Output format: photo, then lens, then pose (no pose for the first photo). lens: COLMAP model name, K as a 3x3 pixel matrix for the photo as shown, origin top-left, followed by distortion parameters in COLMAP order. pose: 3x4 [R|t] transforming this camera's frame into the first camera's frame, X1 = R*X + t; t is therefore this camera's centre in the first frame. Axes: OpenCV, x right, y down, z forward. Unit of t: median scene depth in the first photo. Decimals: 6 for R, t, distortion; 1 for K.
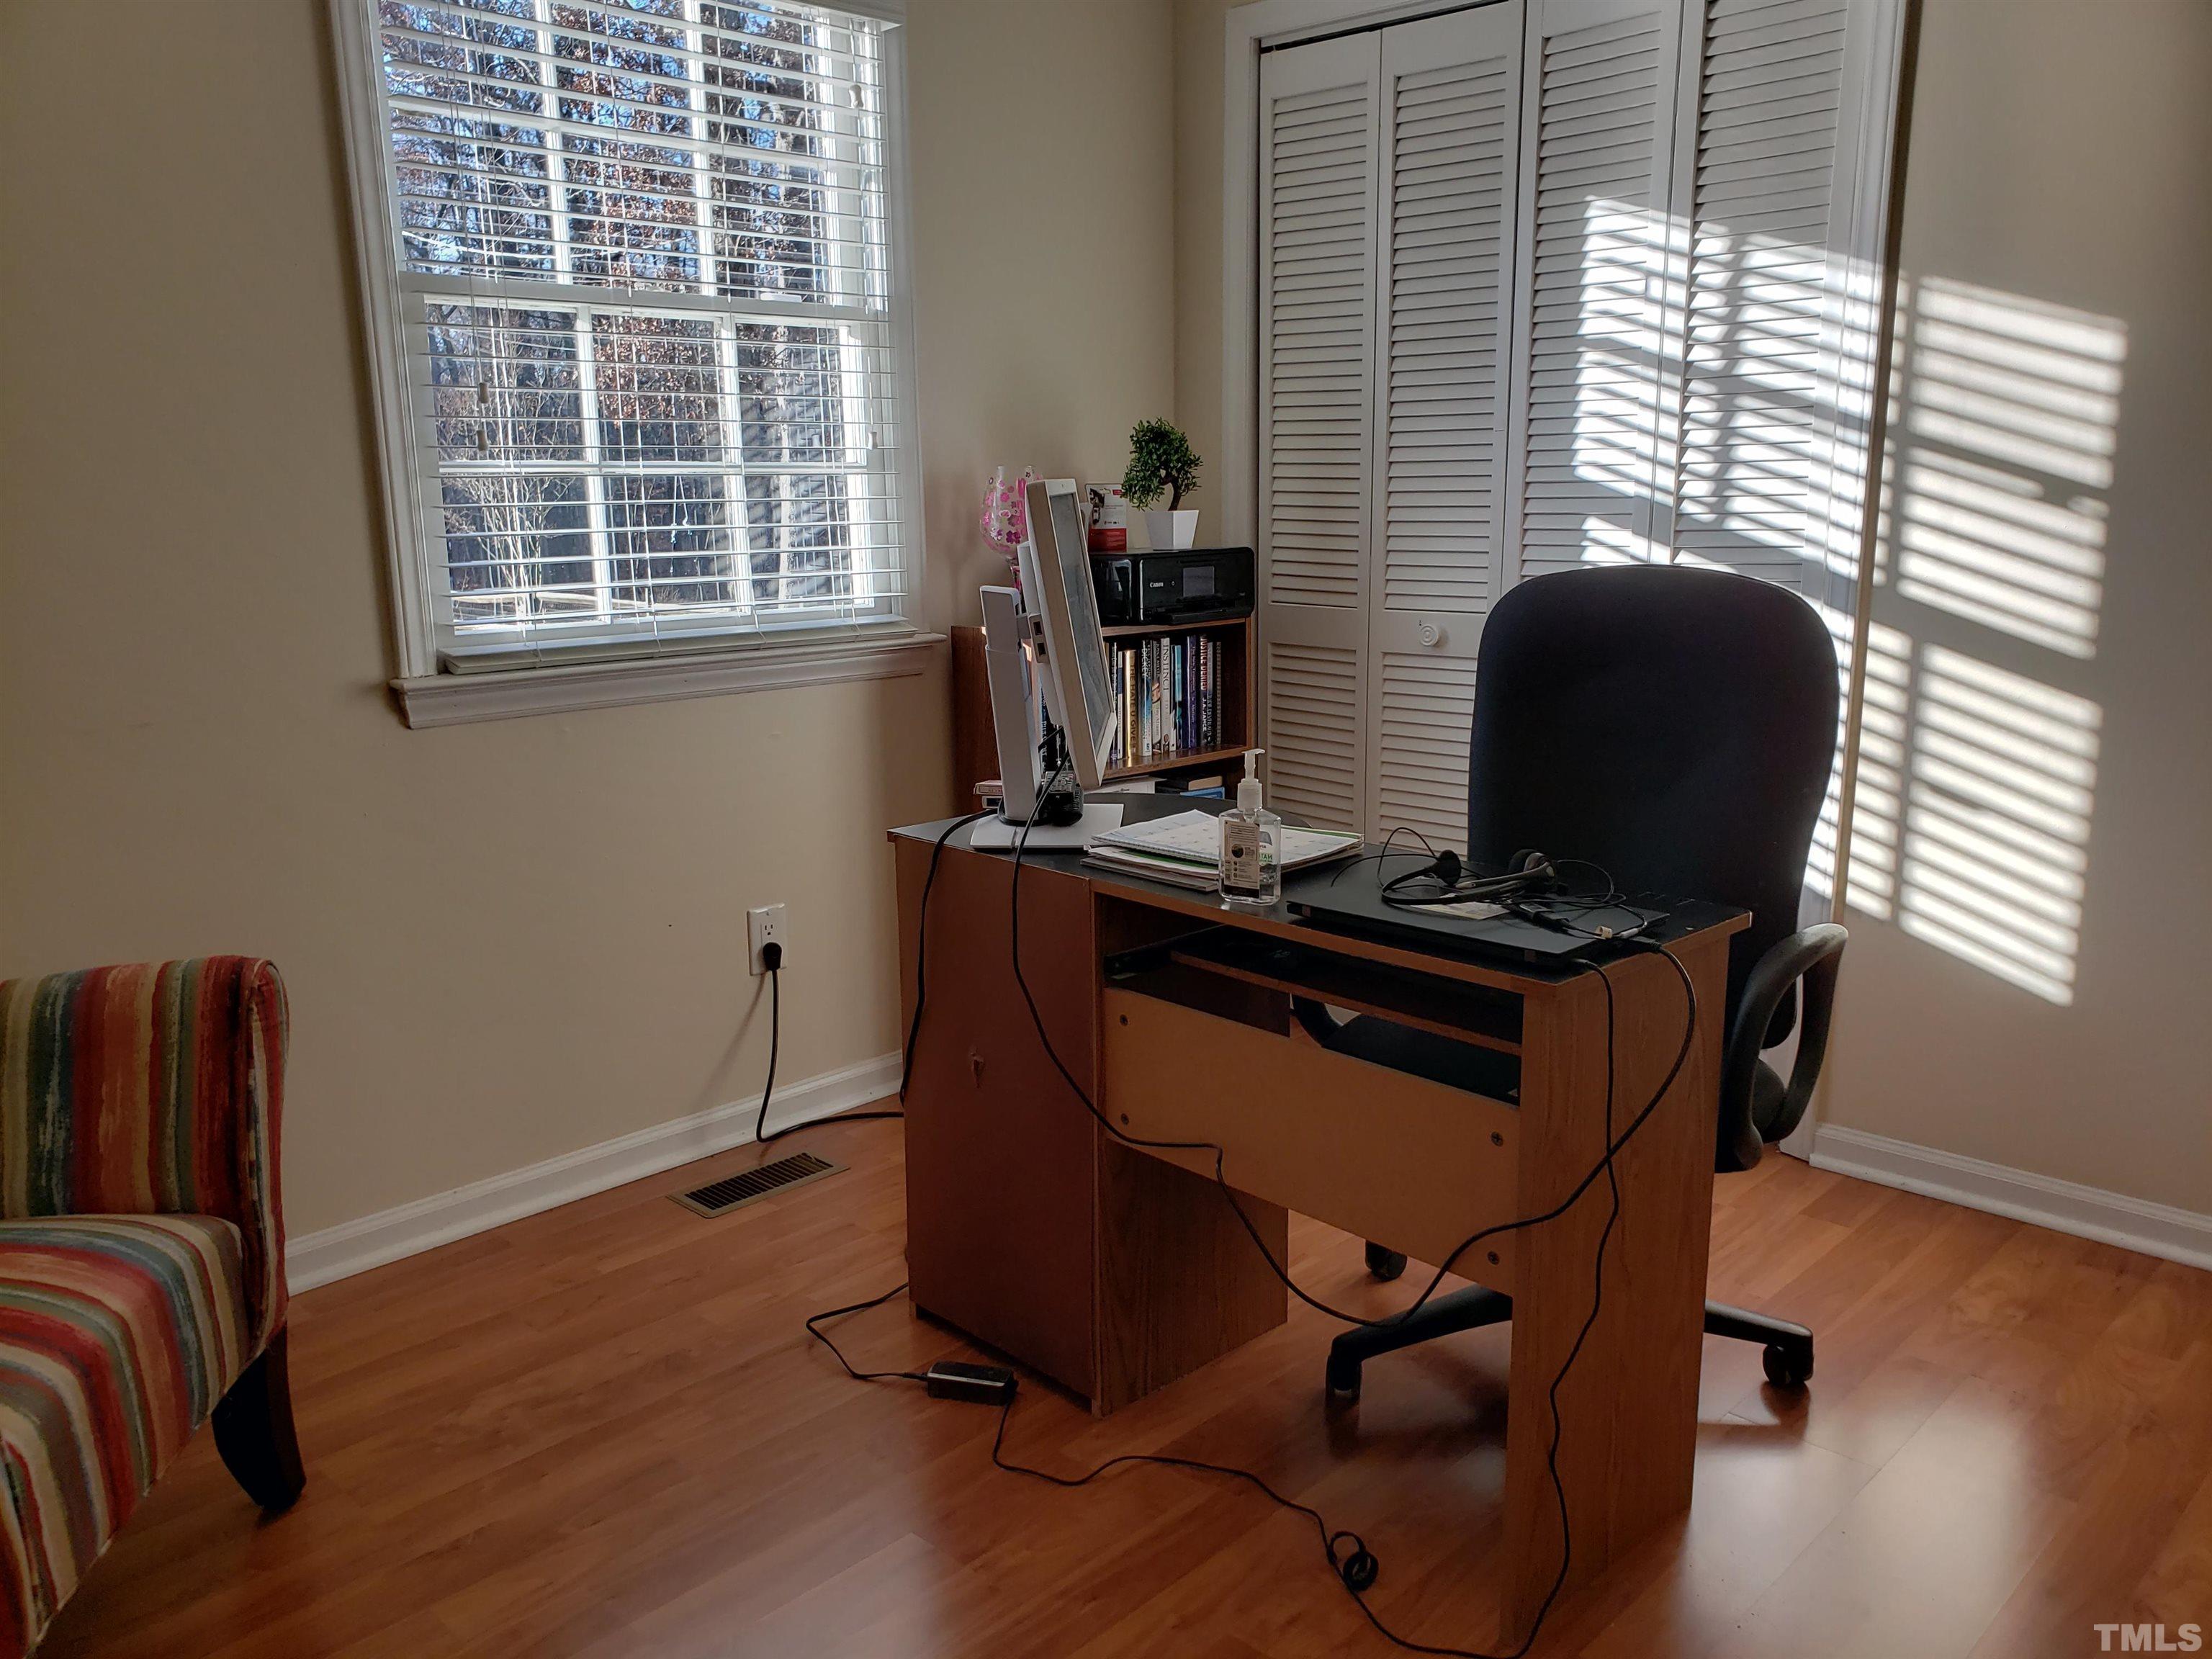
lens RADIAL K [[1731.9, 0, 1101.6], [0, 1731.9, 847.9], [0, 0, 1]] dist [0.073273, -0.093371]
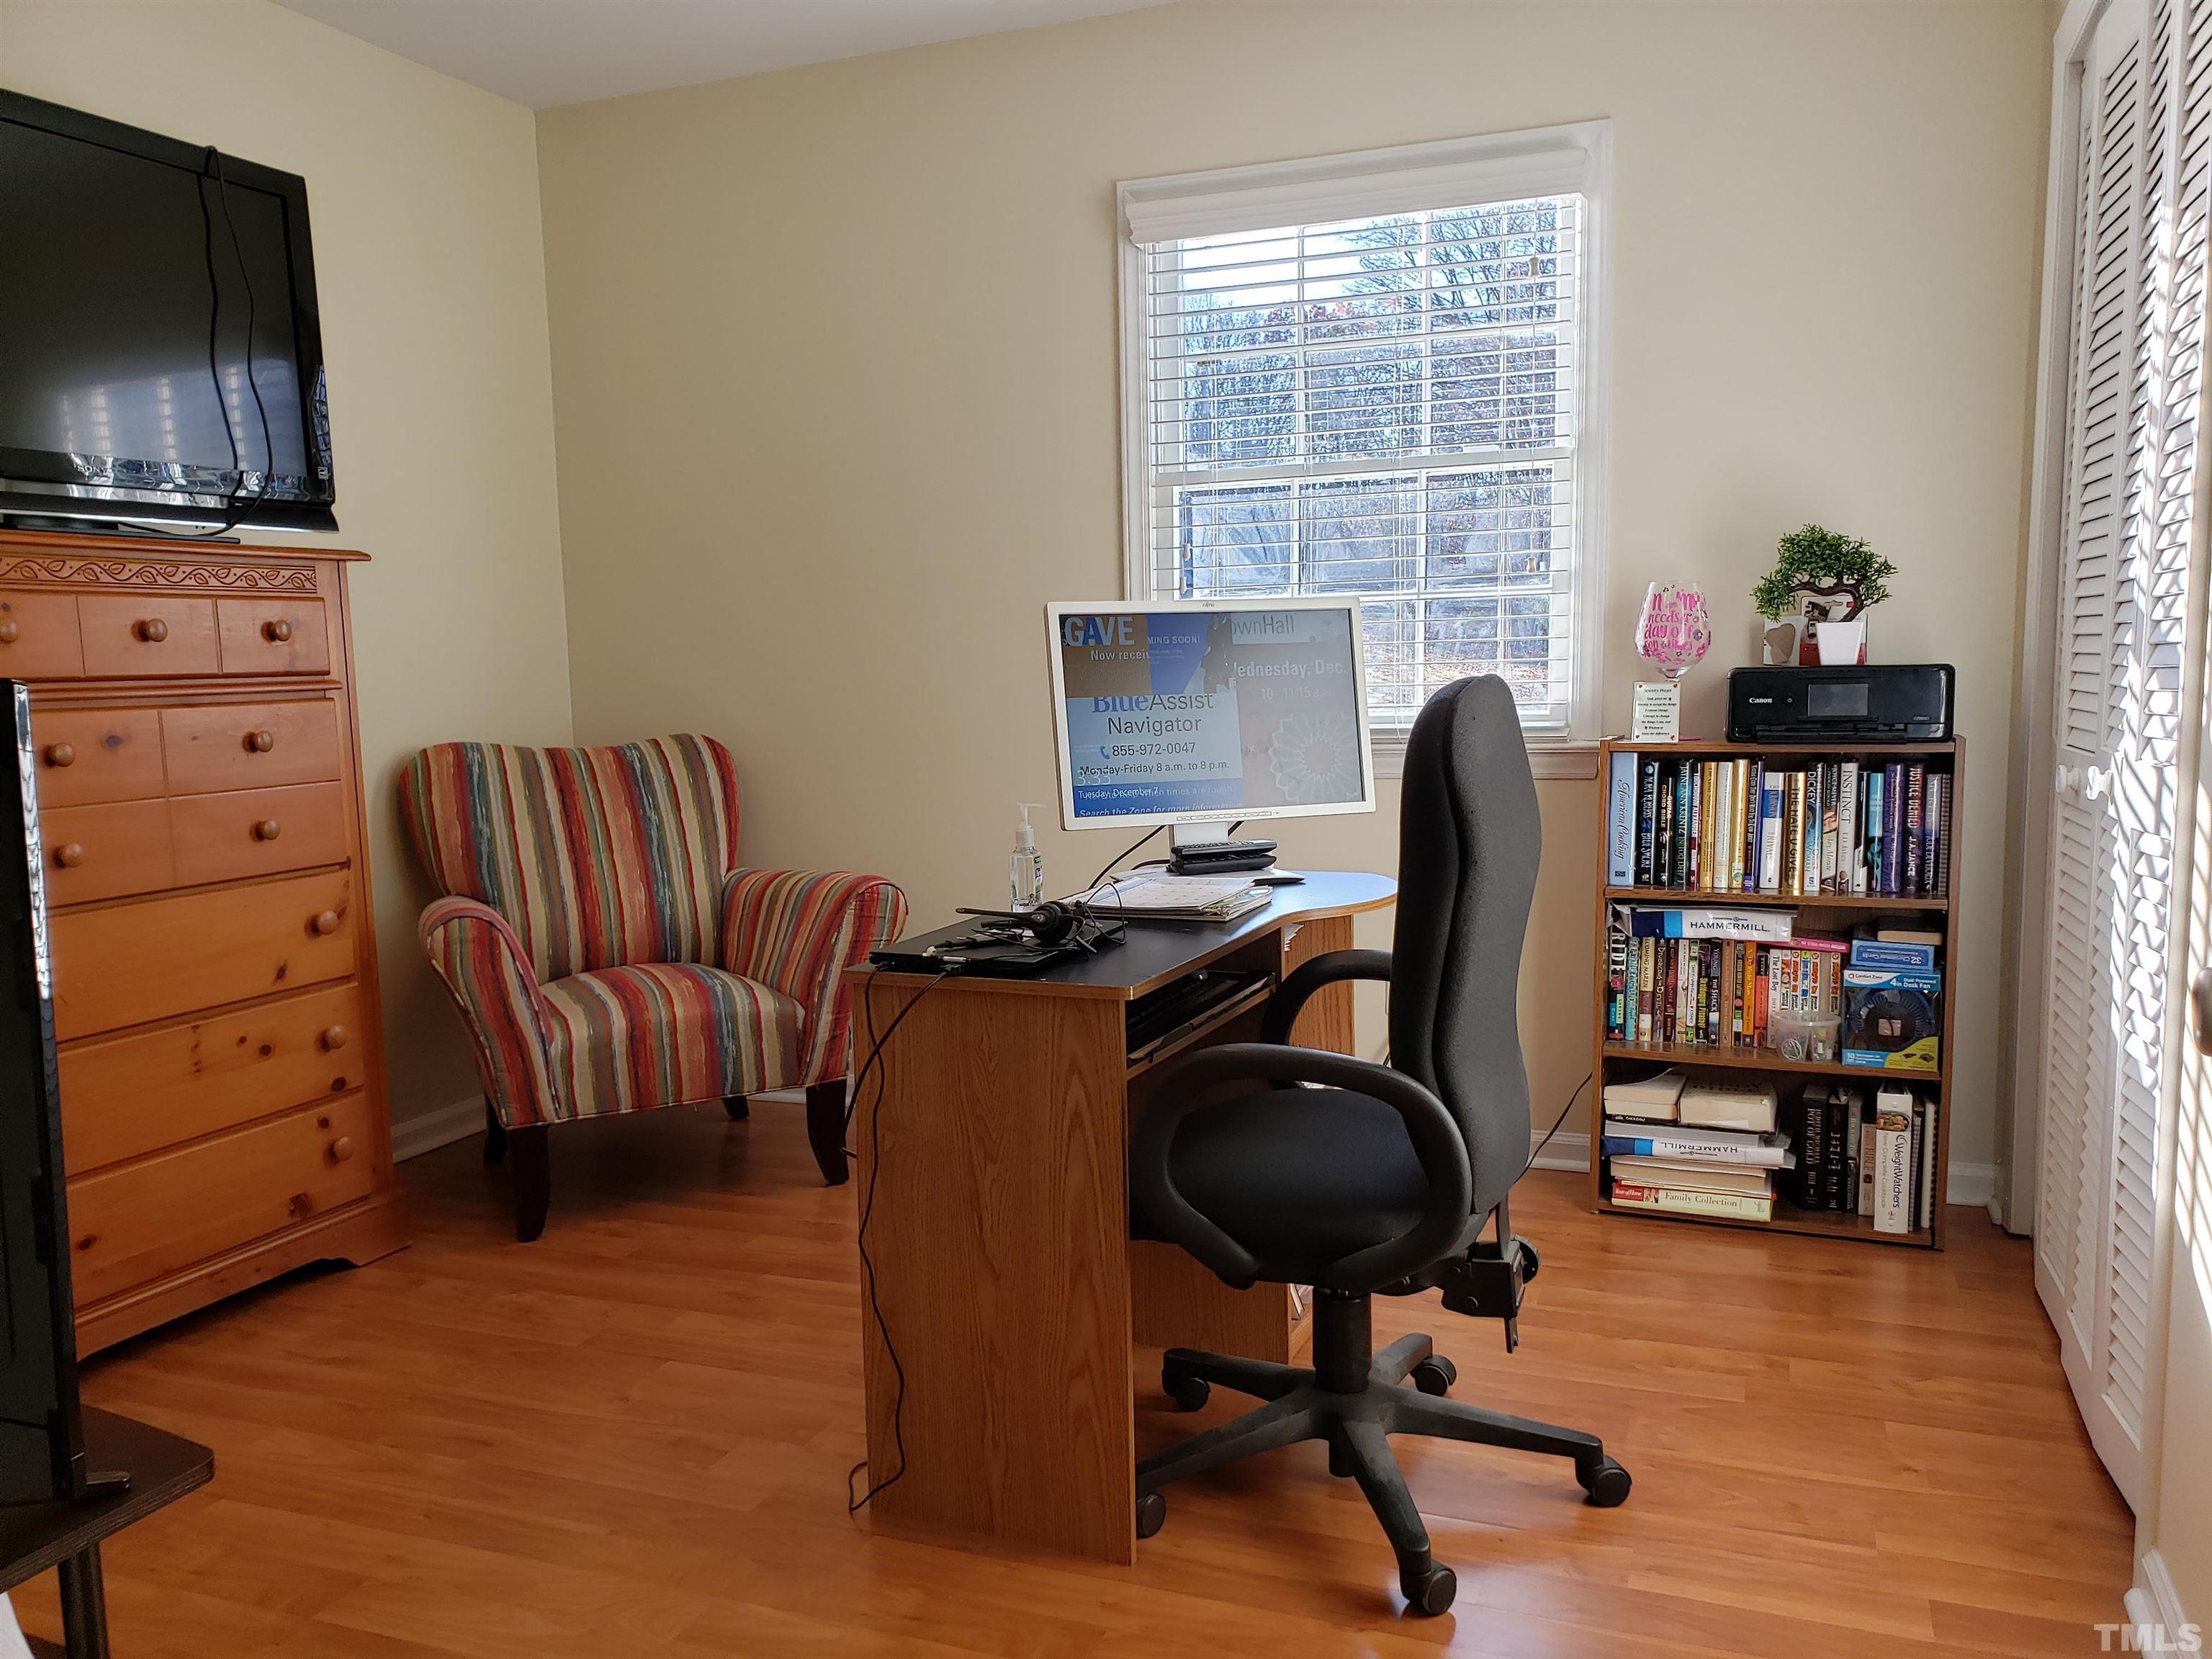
lens RADIAL K [[1731.9, 0, 1101.6], [0, 1731.9, 847.9], [0, 0, 1]] dist [0.073273, -0.093371]
pose [[0.369928, 0.114017, -0.922038, 0.754049], [-0.169052, 0.984134, 0.053871, -0.063159], [0.913551, 0.135944, 0.383333, 0.314714]]
